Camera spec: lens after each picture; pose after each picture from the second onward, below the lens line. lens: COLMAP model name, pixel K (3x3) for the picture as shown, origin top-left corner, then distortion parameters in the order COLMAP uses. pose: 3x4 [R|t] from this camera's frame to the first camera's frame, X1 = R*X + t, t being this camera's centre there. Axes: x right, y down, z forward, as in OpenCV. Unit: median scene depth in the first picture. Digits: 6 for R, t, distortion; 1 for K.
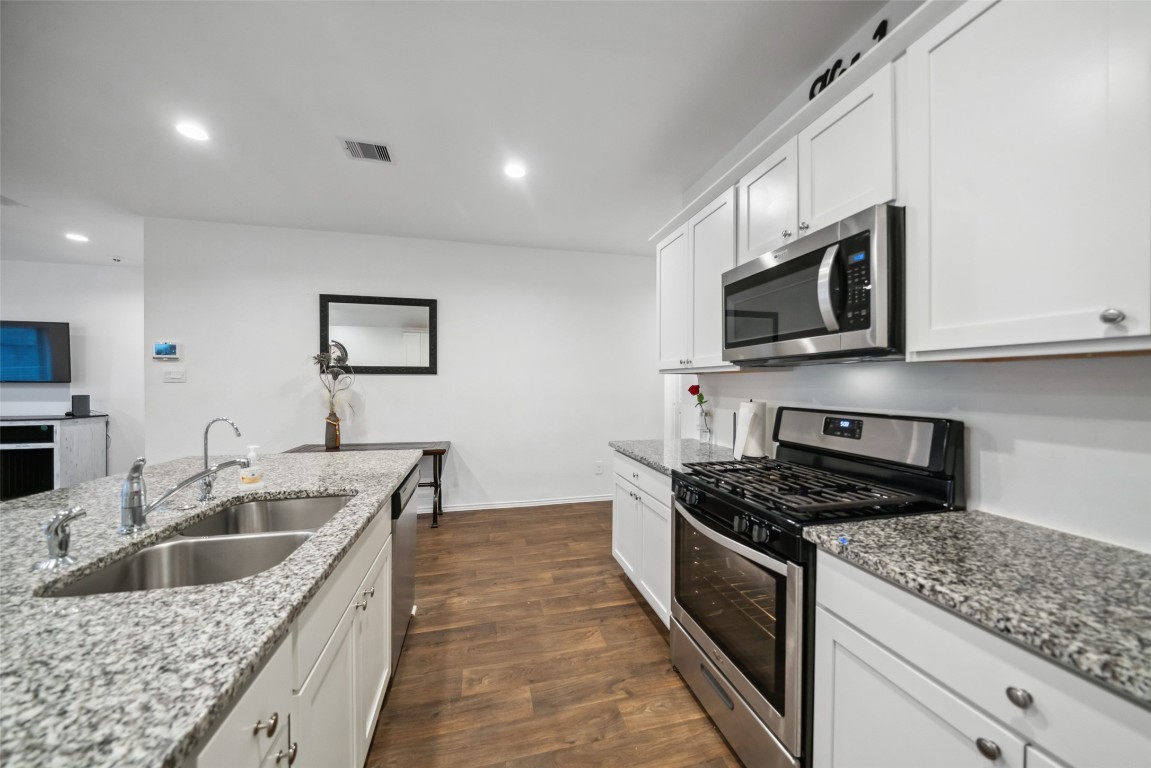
lens RADIAL K [[401.0, 0, 575.5], [0, 401.0, 384.0], [0, 0, 1]] dist [-0.006249, 0.000072]
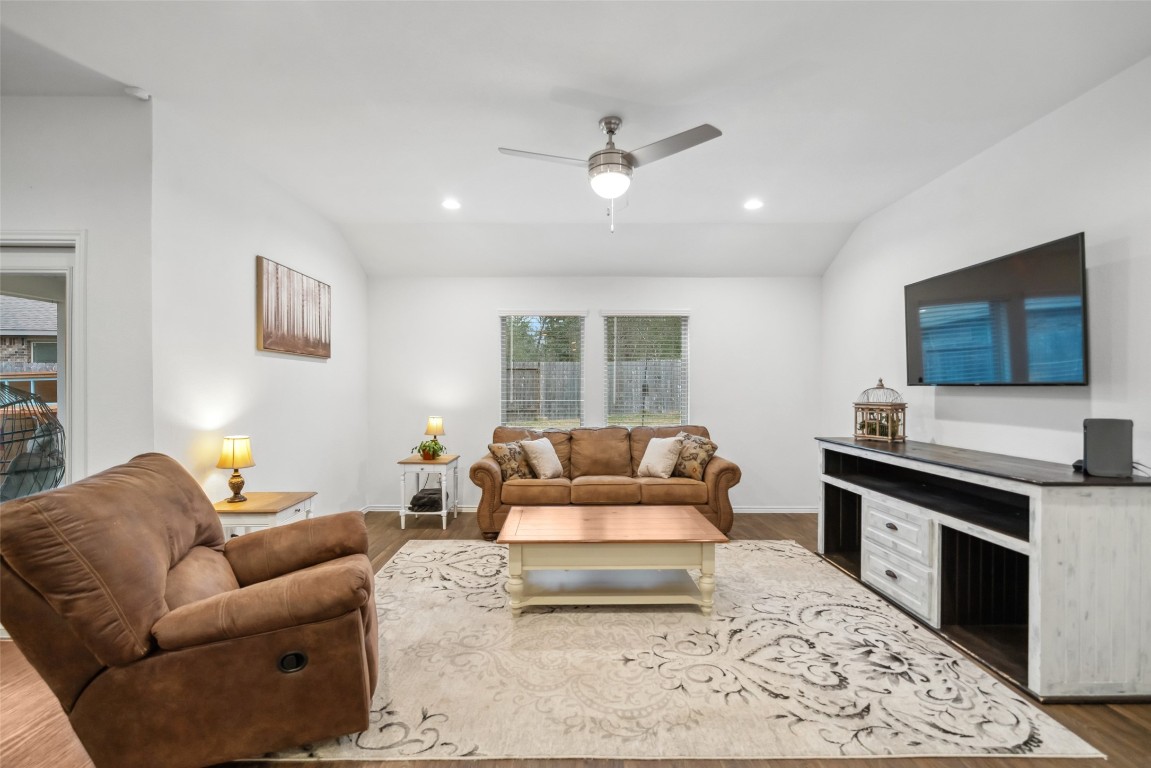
lens RADIAL K [[494.9, 0, 573.7], [0, 494.9, 396.2], [0, 0, 1]] dist [-0.001241, -0.000049]
pose [[-0.235734, 0.010381, -0.971762, -0.809134], [0.002003, 0.999946, 0.010196, 0.000477], [0.971816, 0.000457, -0.235742, 0.740475]]
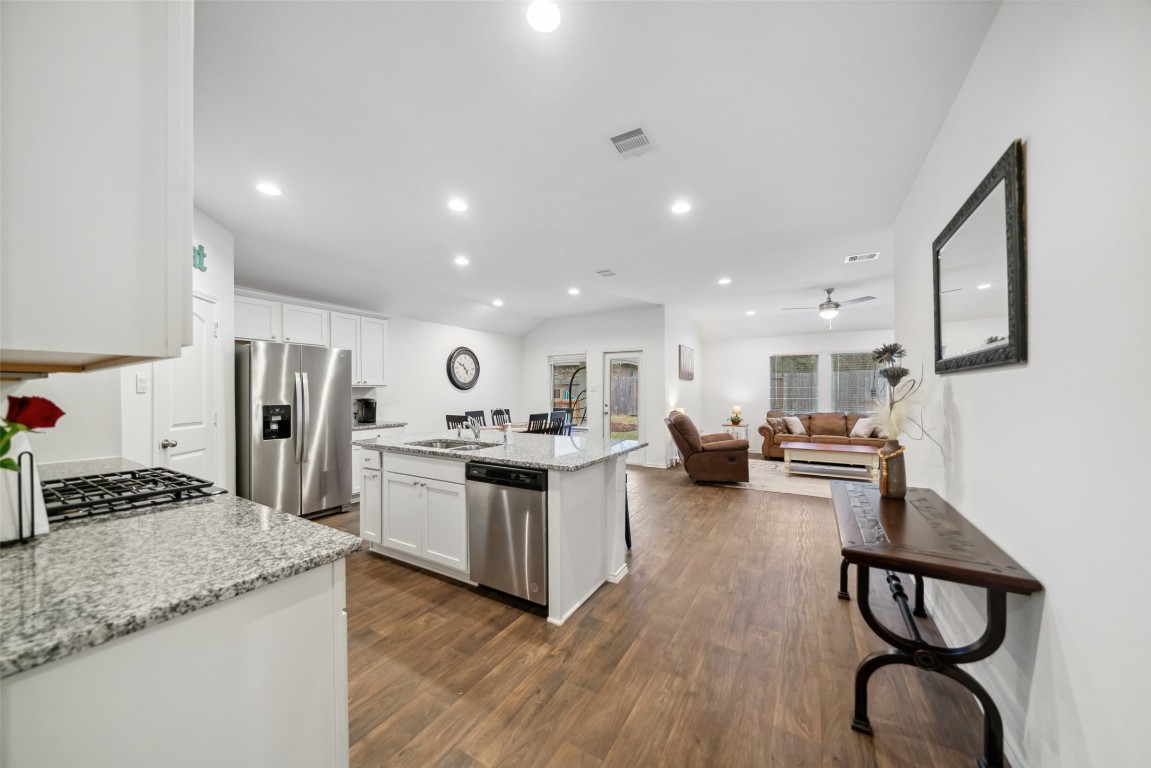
lens RADIAL K [[392.2, 0, 573.8], [0, 392.2, 394.4], [0, 0, 1]] dist [-0.005882, 0.000035]
pose [[-0.704585, 0.001097, -0.709618, 0.140776], [0.000496, 0.999999, 0.001053, 0.001474], [0.709619, 0.000390, -0.704585, 0.964633]]
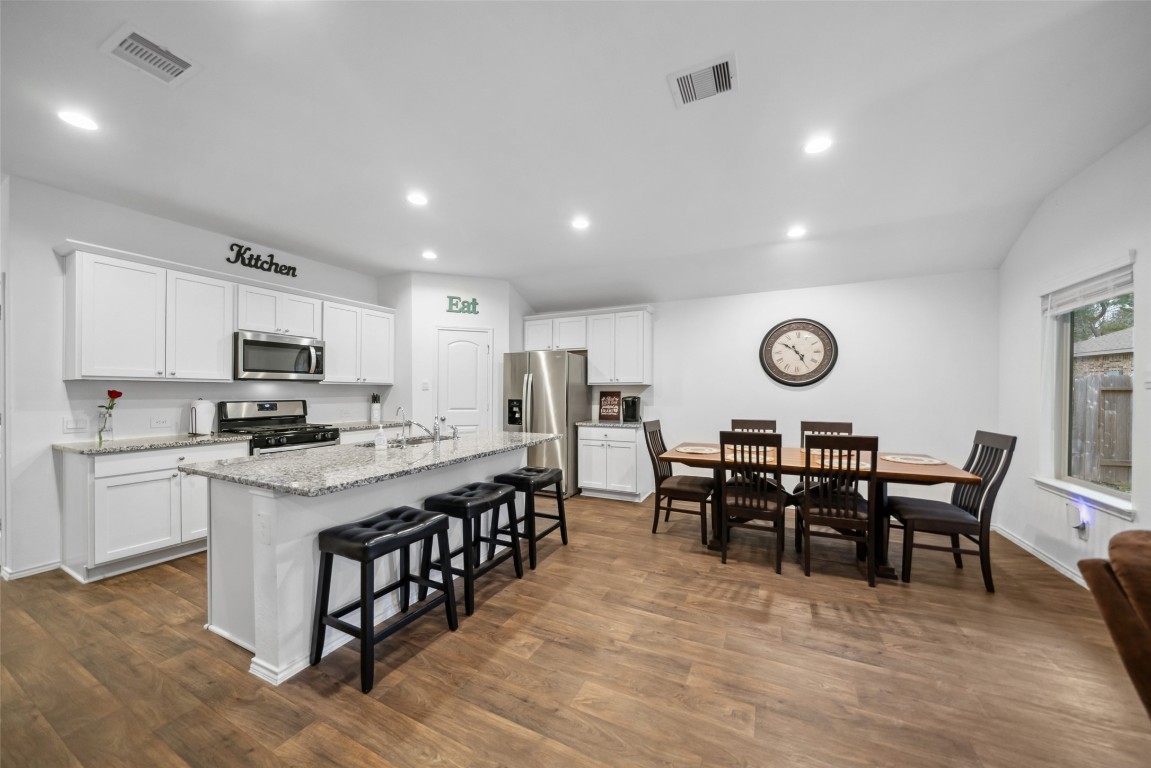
lens RADIAL K [[396.7, 0, 573.6], [0, 396.7, 392.1], [0, 0, 1]] dist [-0.007479, -0.000008]
pose [[-0.764181, -0.008002, 0.644952, -0.948296], [-0.005731, 0.999968, 0.005616, -0.003409], [-0.644976, 0.000596, -0.764202, 0.655563]]
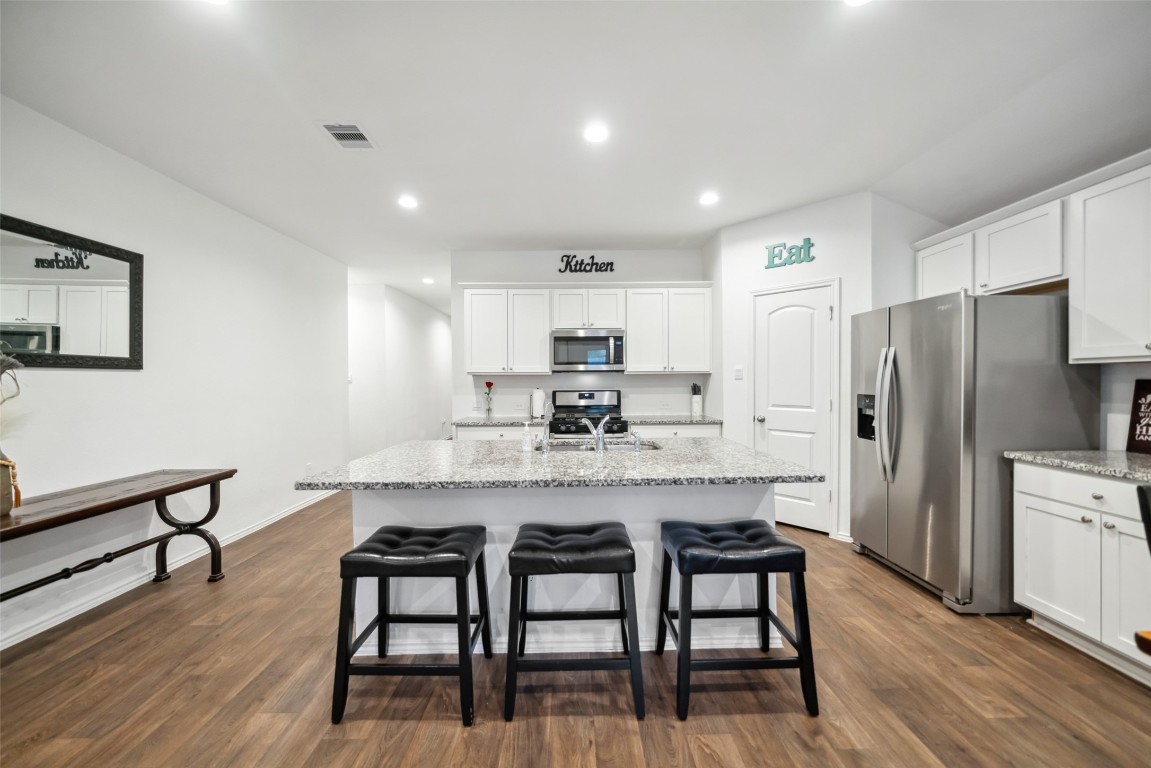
lens RADIAL K [[412.3, 0, 577.5], [0, 412.3, 384.4], [0, 0, 1]] dist [-0.006566, -0.000028]
pose [[0.225023, -0.014997, 0.974238, -0.833805], [0.006907, 0.999881, 0.013796, -0.004279], [-0.974329, 0.003624, 0.225099, 0.167965]]
